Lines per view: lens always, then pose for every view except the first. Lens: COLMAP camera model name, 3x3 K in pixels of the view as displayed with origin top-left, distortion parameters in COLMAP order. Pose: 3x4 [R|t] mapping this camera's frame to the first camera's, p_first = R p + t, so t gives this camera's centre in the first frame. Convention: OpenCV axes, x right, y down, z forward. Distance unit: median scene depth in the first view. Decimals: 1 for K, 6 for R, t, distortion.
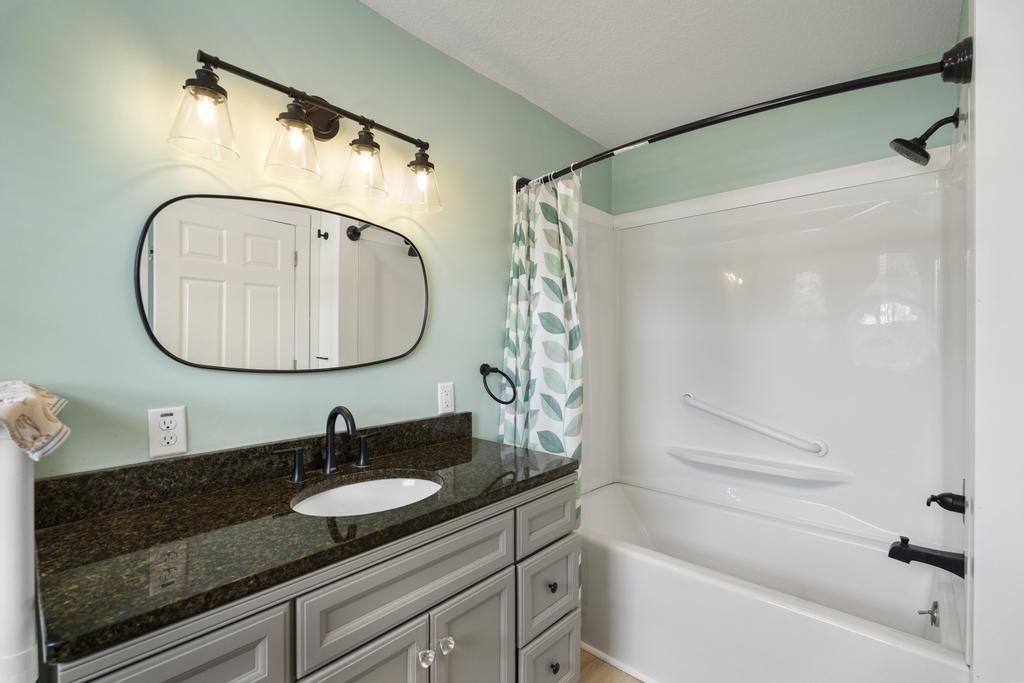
lens RADIAL K [[454.1, 0, 514.6], [0, 454.1, 340.5], [0, 0, 1]] dist [-0.004835, -0.000036]
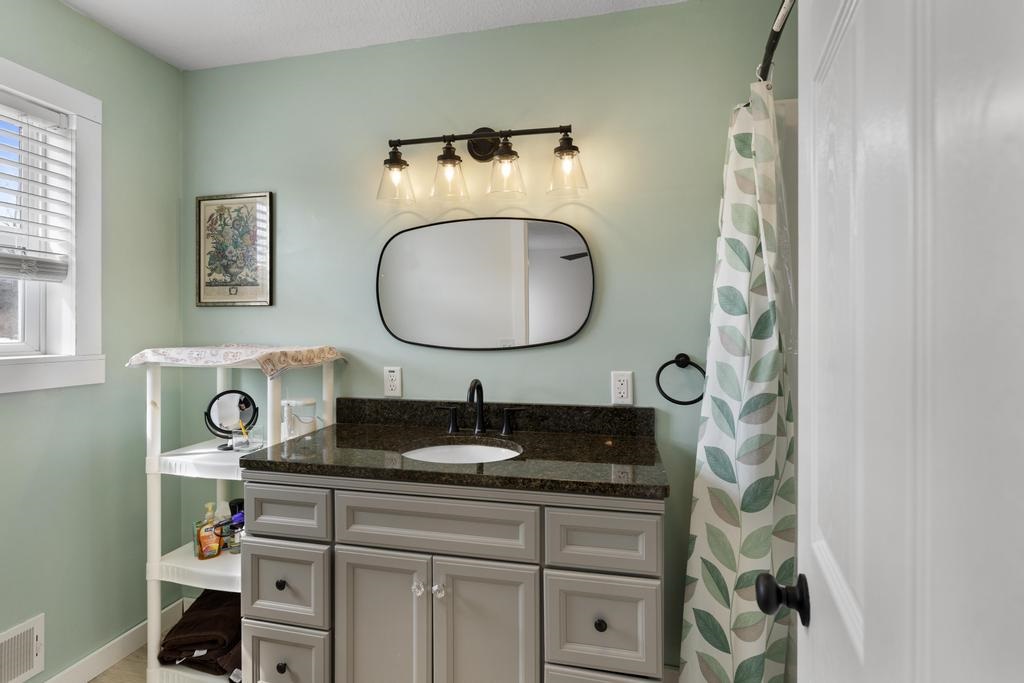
lens RADIAL K [[488.3, 0, 511.4], [0, 488.3, 322.6], [0, 0, 1]] dist [-0.009721, 0.000173]
pose [[0.493083, -0.004461, -0.869971, 0.670266], [0.001232, 0.999989, -0.004429, -0.000628], [0.869982, 0.001113, 0.493083, 0.364298]]
